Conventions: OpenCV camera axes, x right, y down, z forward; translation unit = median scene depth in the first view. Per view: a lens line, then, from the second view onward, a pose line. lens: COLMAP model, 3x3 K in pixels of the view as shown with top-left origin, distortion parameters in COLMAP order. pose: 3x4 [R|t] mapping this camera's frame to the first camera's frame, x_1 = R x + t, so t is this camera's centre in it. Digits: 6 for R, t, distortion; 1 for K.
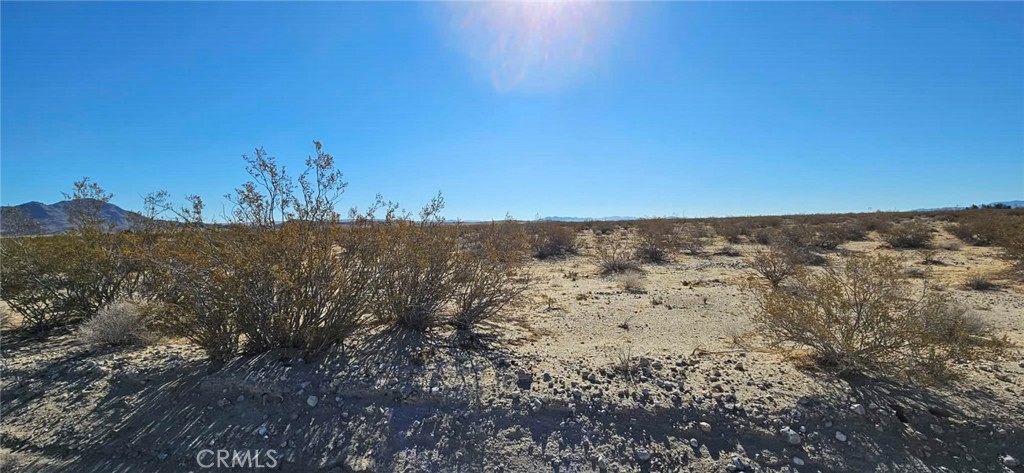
lens RADIAL K [[419.9, 0, 512.8], [0, 419.9, 232.2], [0, 0, 1]] dist [0.001049, 0.001945]
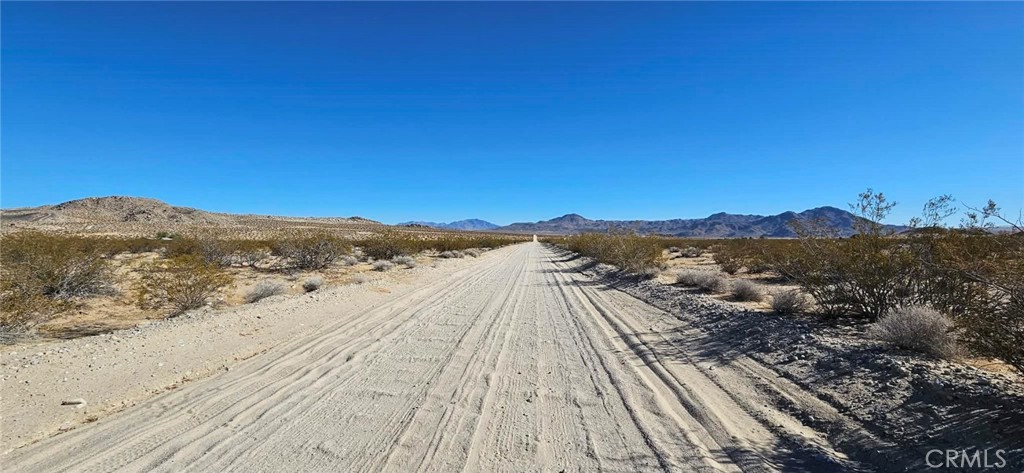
lens RADIAL K [[419.9, 0, 512.7], [0, 419.9, 233.8], [0, 0, 1]] dist [0.001049, 0.001945]
pose [[0.153419, 0.011786, -0.988091, -0.082203], [-0.018775, 0.999783, 0.009010, -0.005746], [0.987983, 0.017169, 0.153607, -0.131778]]
